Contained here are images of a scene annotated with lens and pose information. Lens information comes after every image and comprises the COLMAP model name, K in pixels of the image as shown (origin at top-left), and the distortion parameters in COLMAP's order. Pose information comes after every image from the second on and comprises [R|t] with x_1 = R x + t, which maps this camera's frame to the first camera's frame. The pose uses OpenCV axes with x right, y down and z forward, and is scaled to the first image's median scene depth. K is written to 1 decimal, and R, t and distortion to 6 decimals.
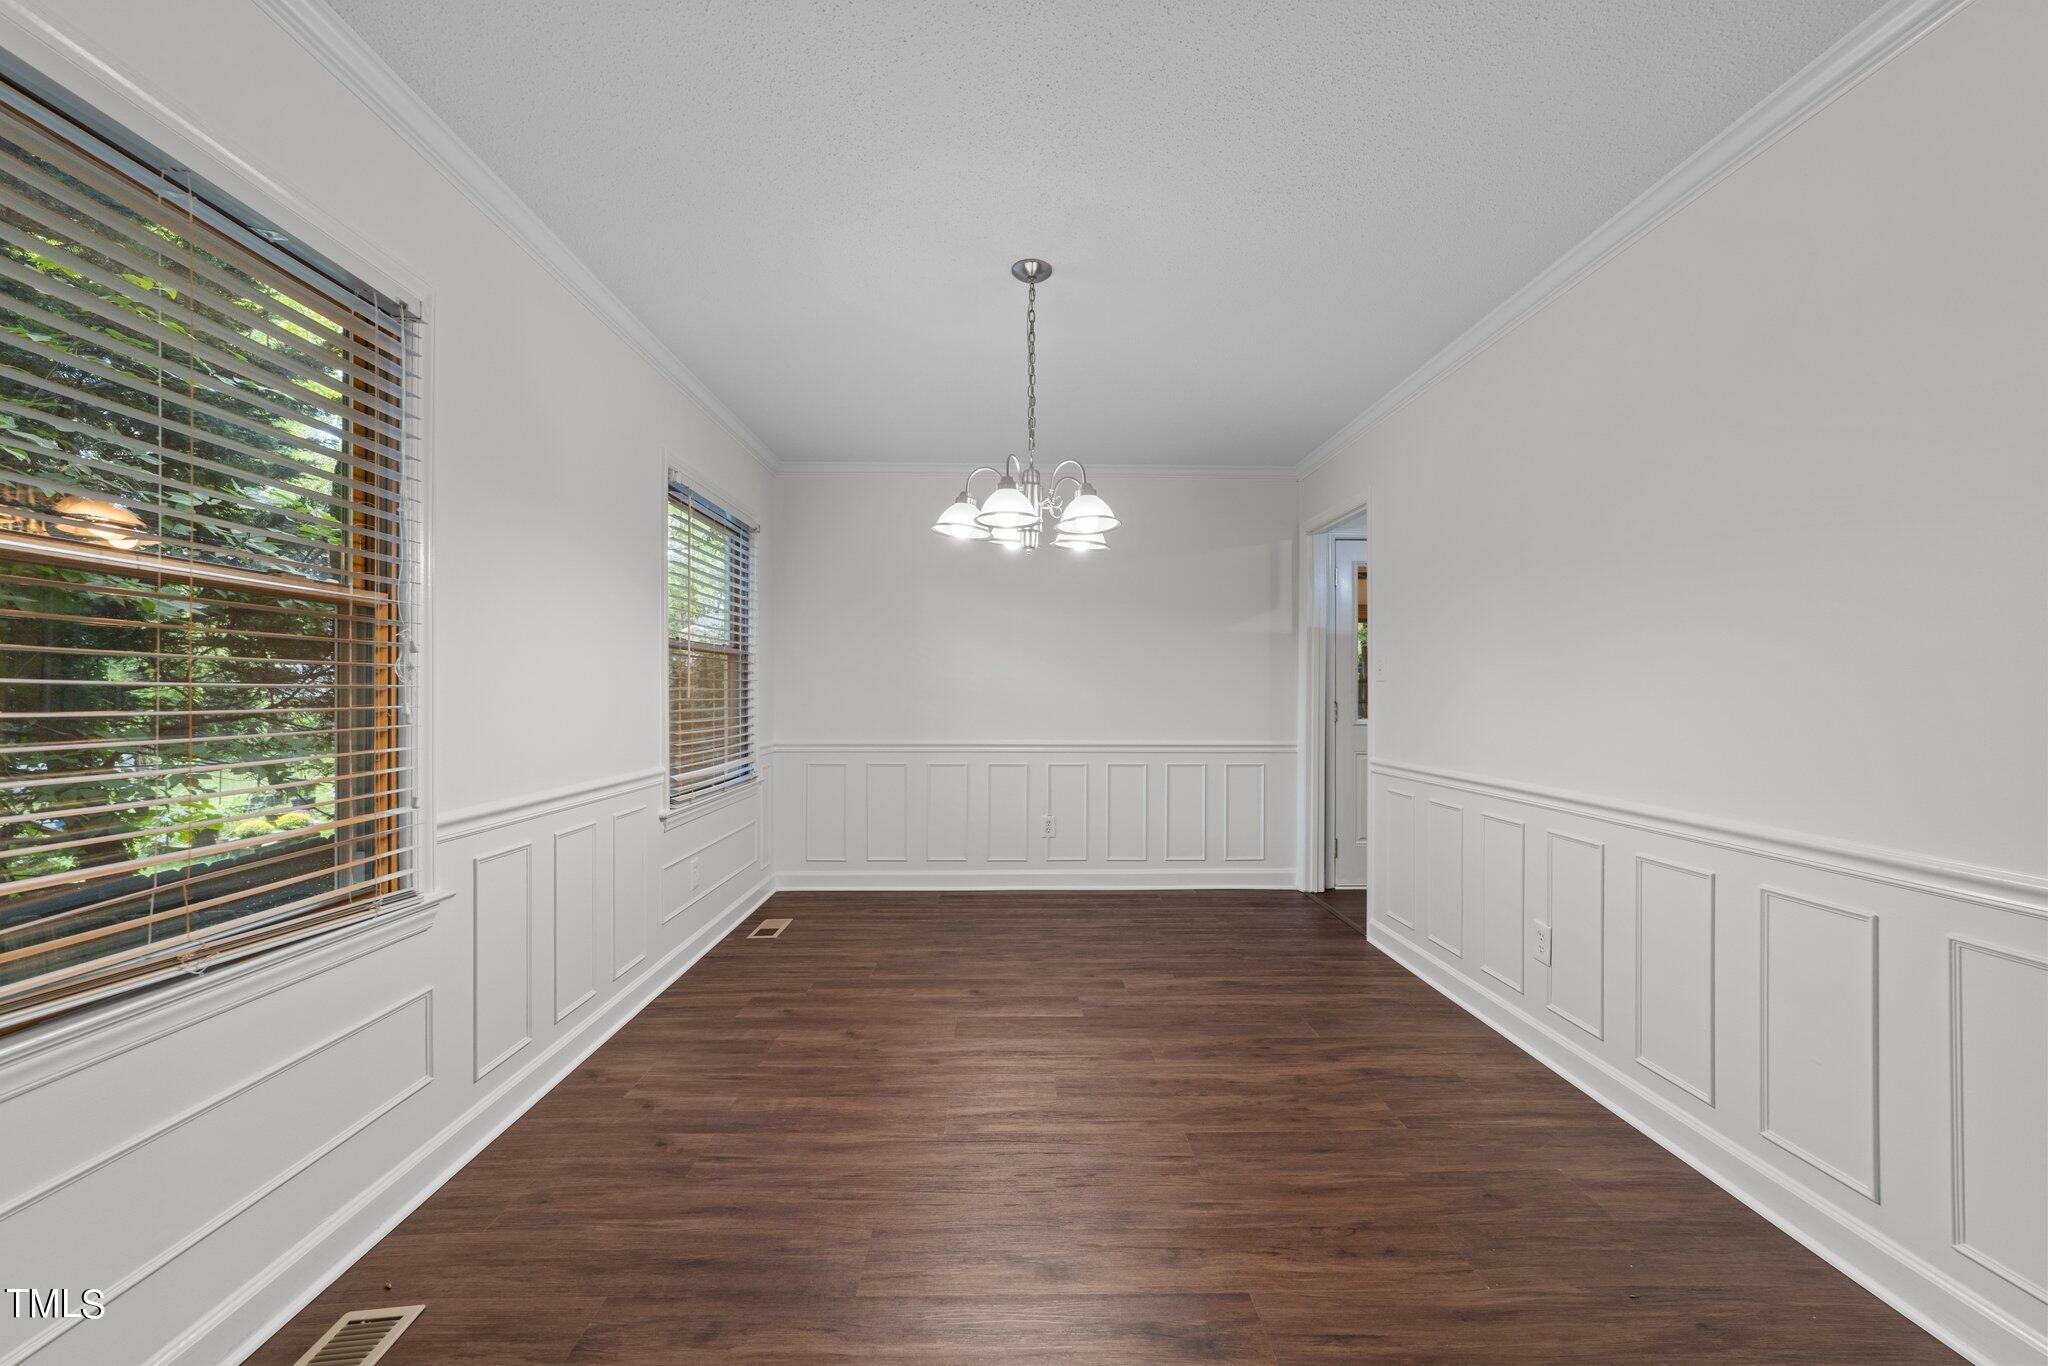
lens RADIAL K [[787.3, 0, 1023.2], [0, 787.3, 687.8], [0, 0, 1]] dist [-0.001199, -0.000104]
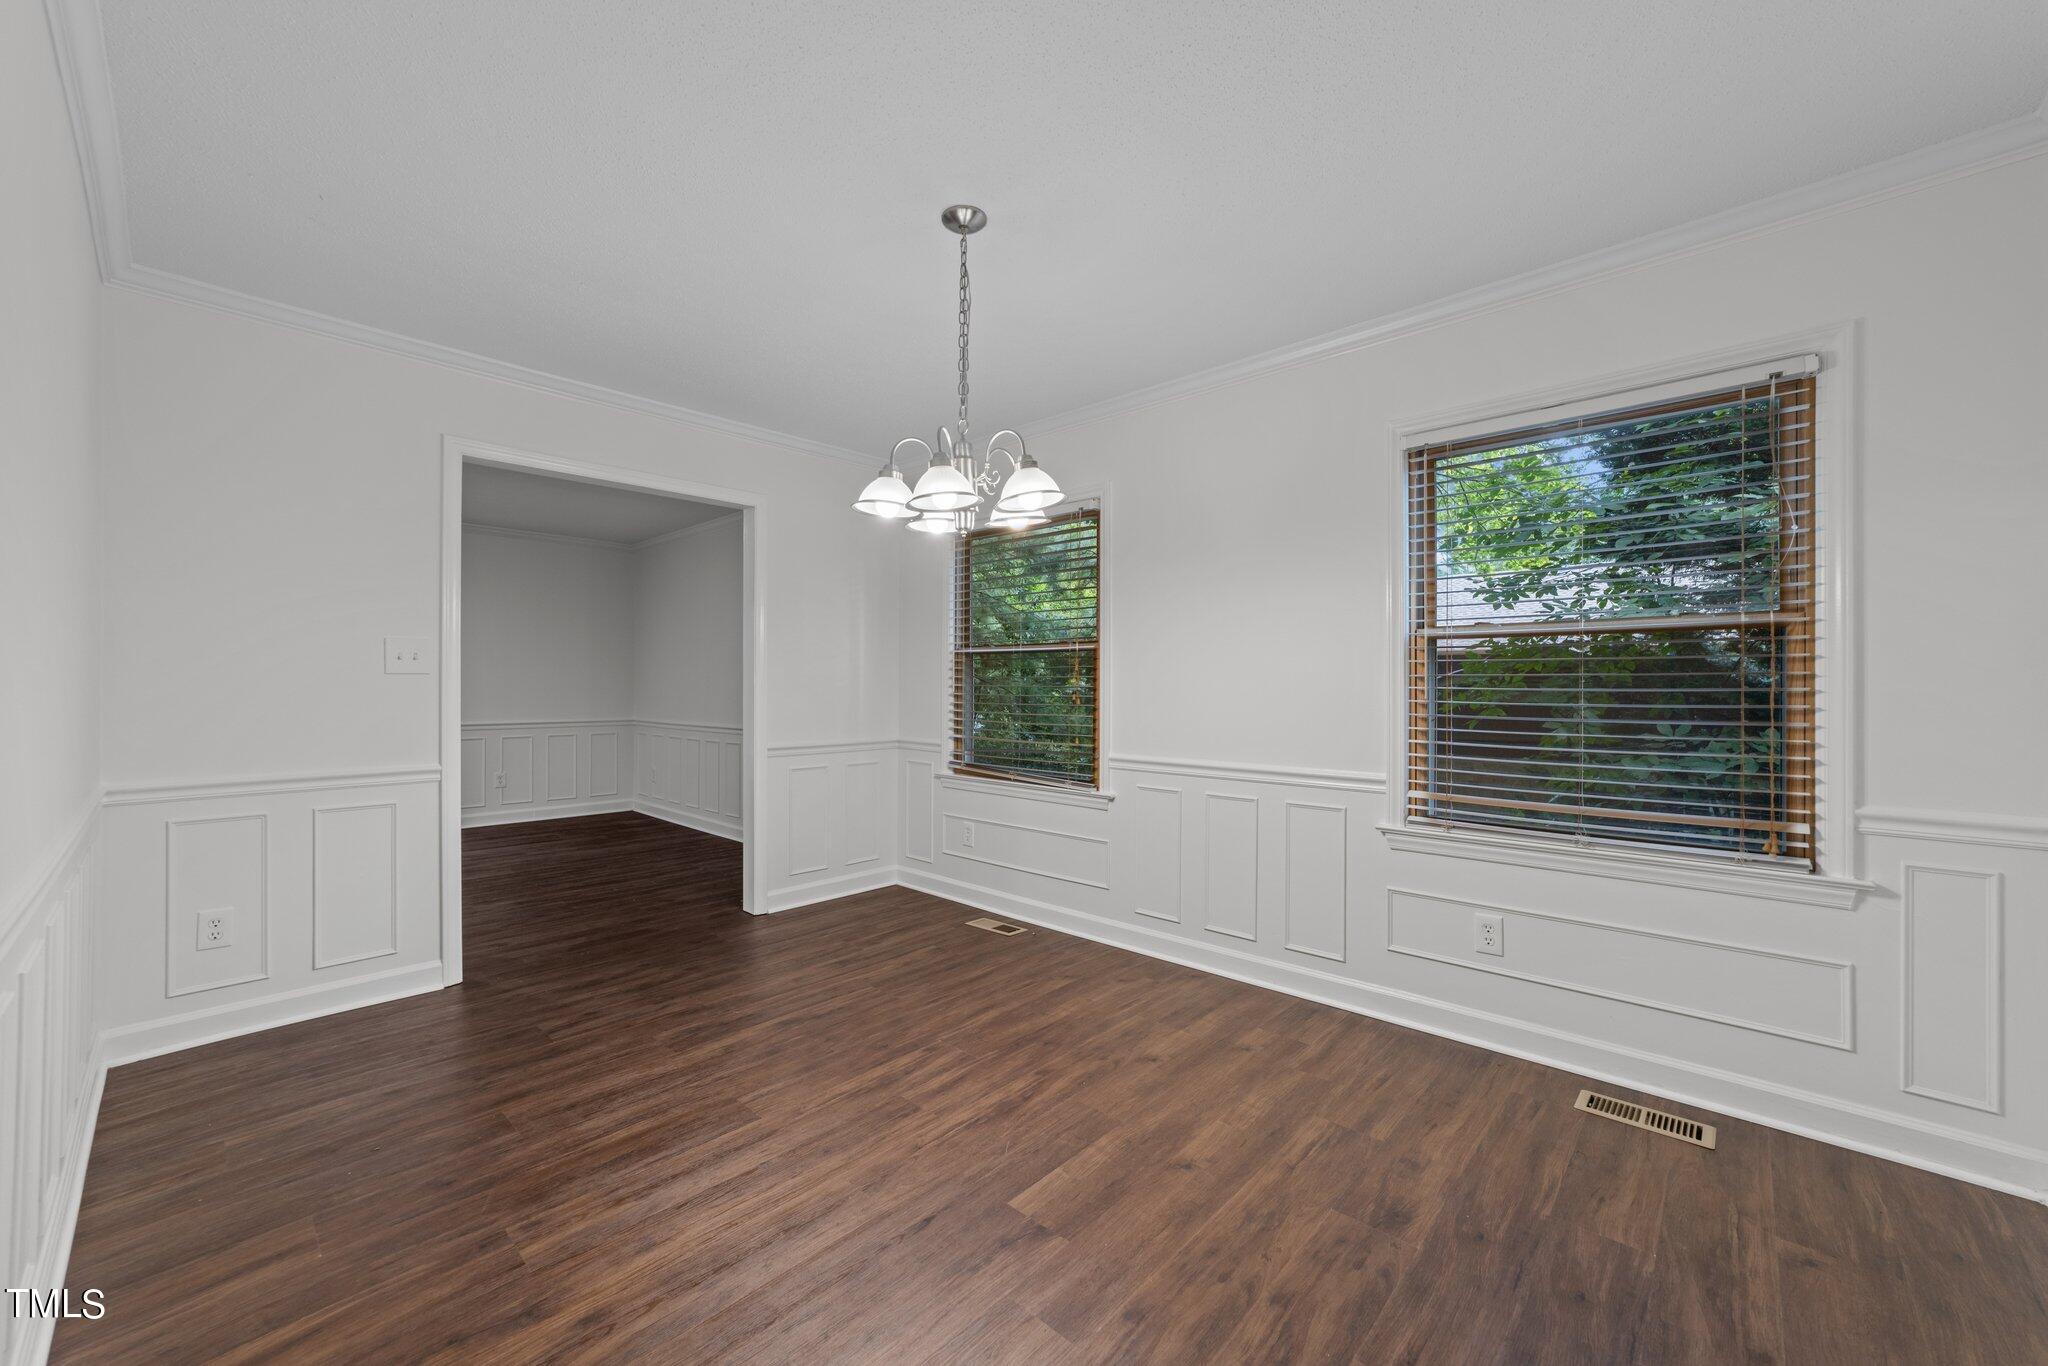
lens RADIAL K [[787.3, 0, 1023.2], [0, 787.3, 687.8], [0, 0, 1]] dist [-0.001199, -0.000104]
pose [[-0.699119, -0.005762, -0.714982, 0.600442], [-0.002396, 0.999981, -0.005717, 0.008653], [0.715001, -0.002284, -0.699119, 1.673326]]
